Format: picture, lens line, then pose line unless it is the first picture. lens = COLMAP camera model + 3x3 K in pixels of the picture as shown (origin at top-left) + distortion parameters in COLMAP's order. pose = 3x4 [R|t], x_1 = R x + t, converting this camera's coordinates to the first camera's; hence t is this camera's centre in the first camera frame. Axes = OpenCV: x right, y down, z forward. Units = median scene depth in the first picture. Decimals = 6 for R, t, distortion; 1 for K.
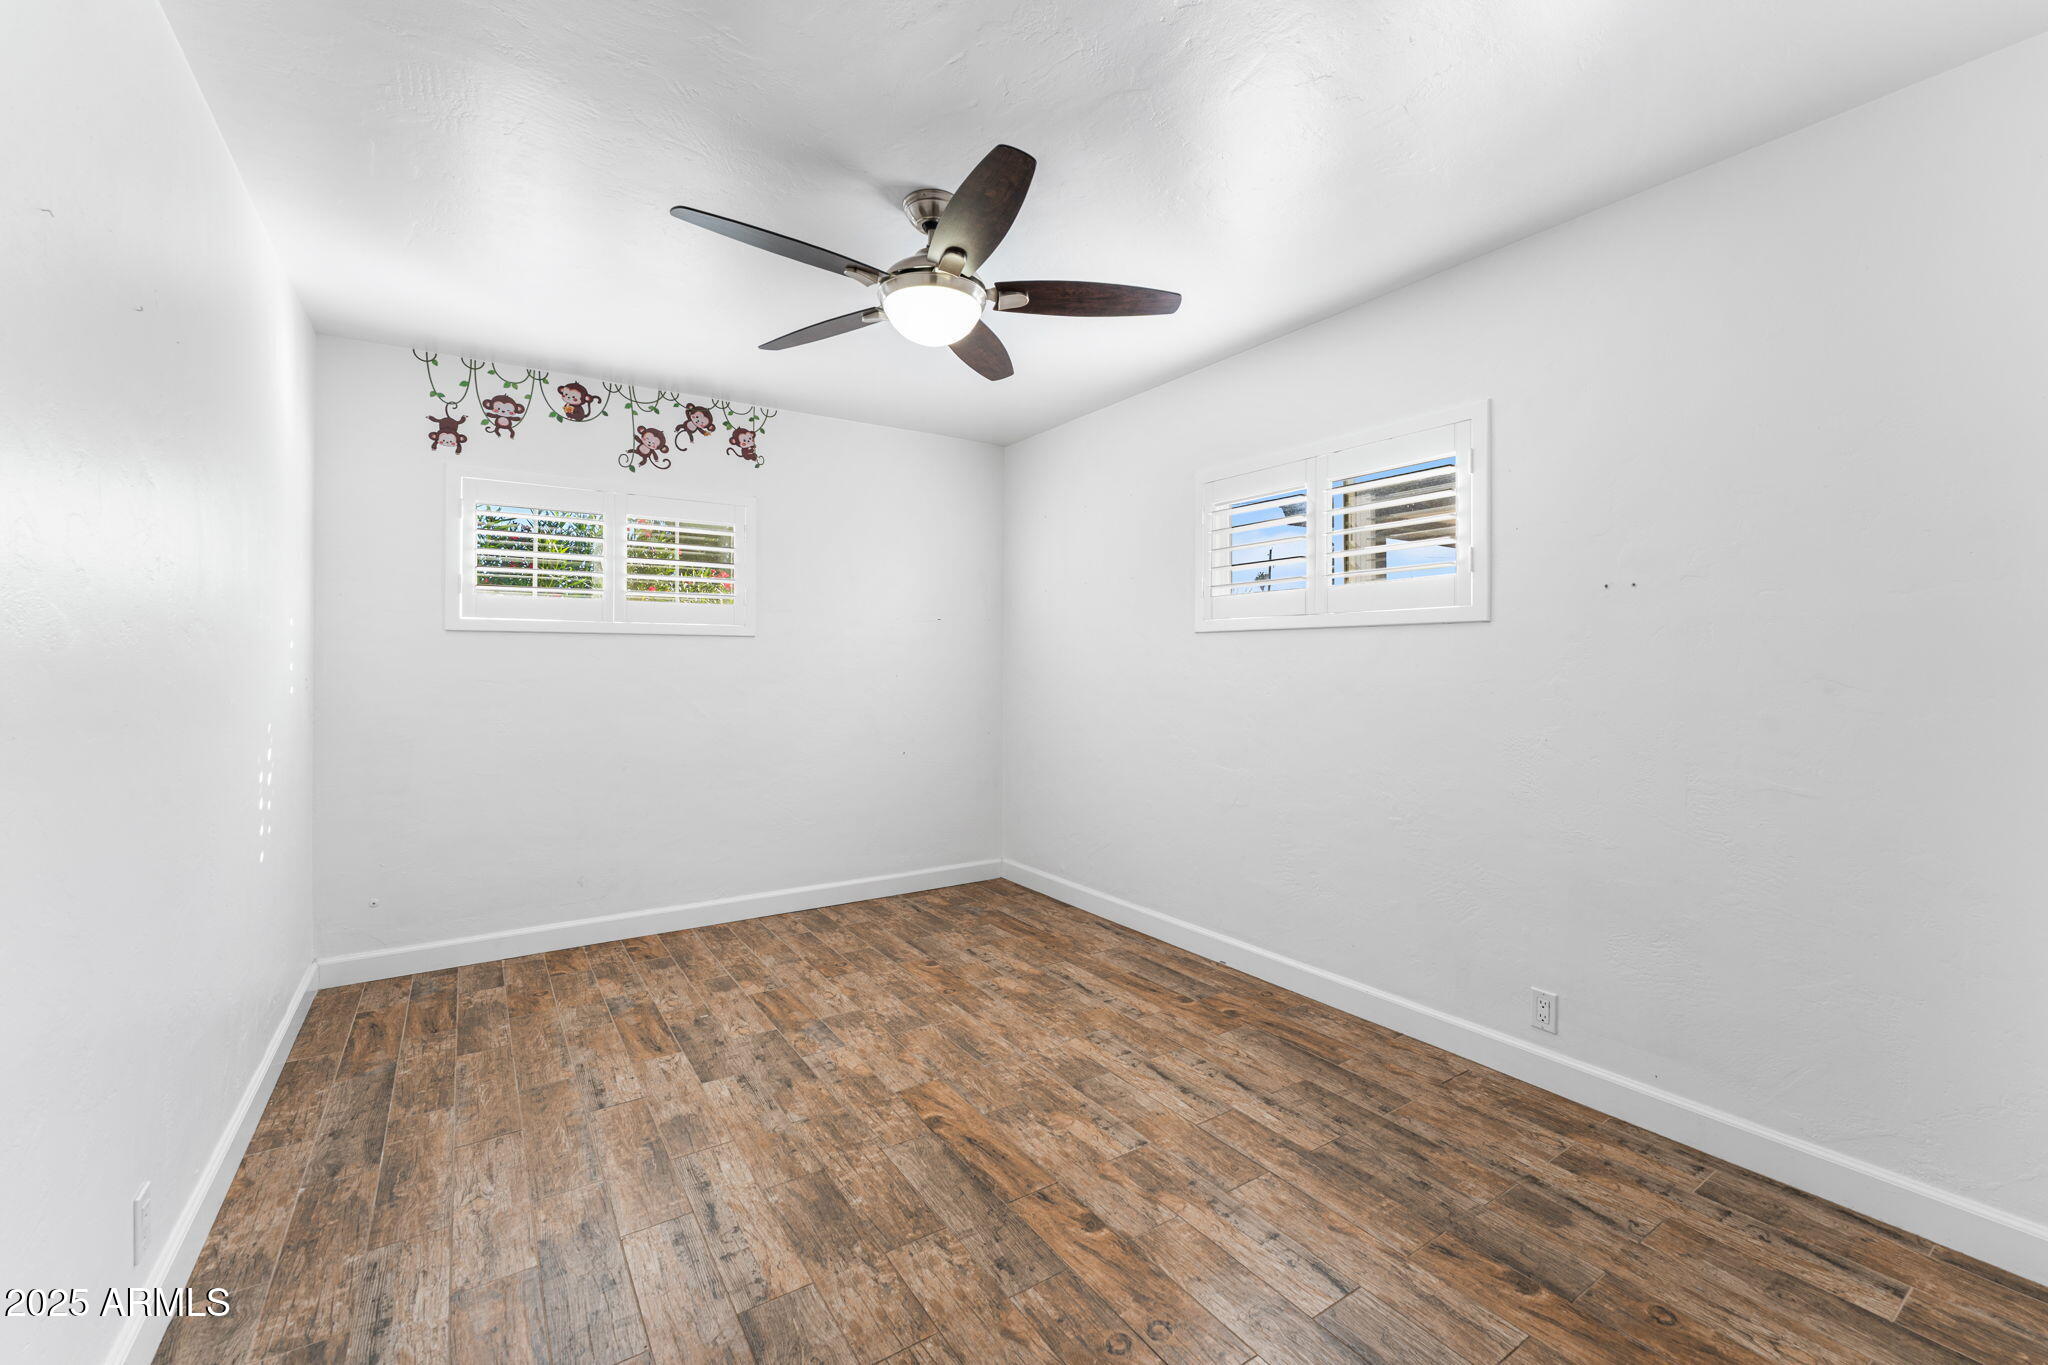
lens RADIAL K [[829.5, 0, 1009.3], [0, 829.5, 668.0], [0, 0, 1]] dist [-0.001869, 0.000037]
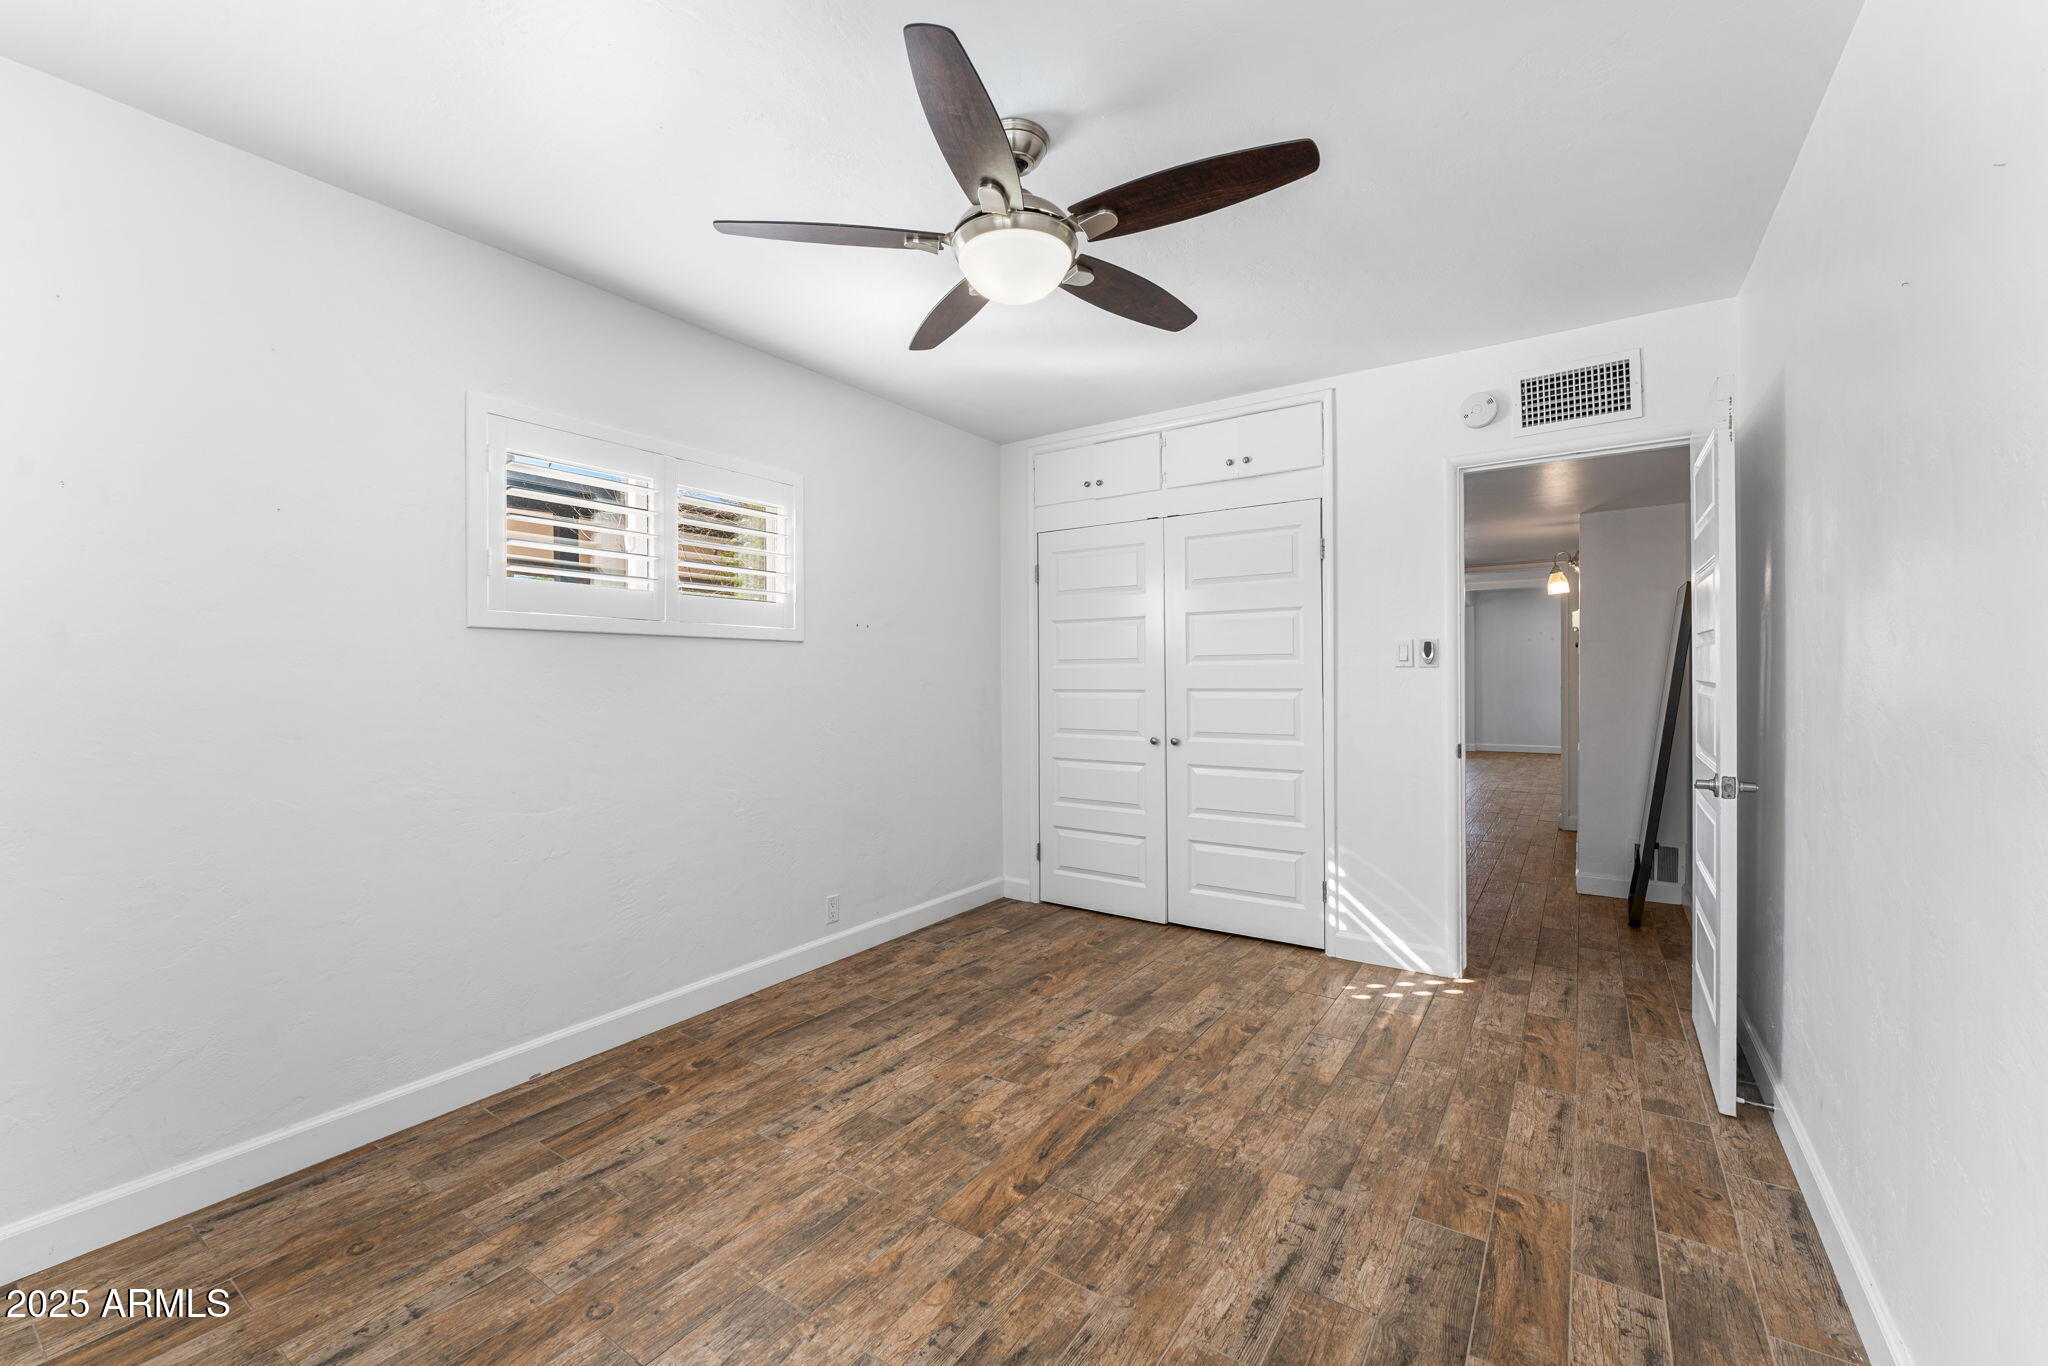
lens RADIAL K [[811.9, 0, 1040.3], [0, 811.9, 679.8], [0, 0, 1]] dist [-0.000065, 0.000003]
pose [[-0.388452, -0.004052, 0.921460, -0.901141], [0.007086, 0.999948, 0.007384, -0.001010], [-0.921442, 0.009397, -0.388403, 1.330473]]
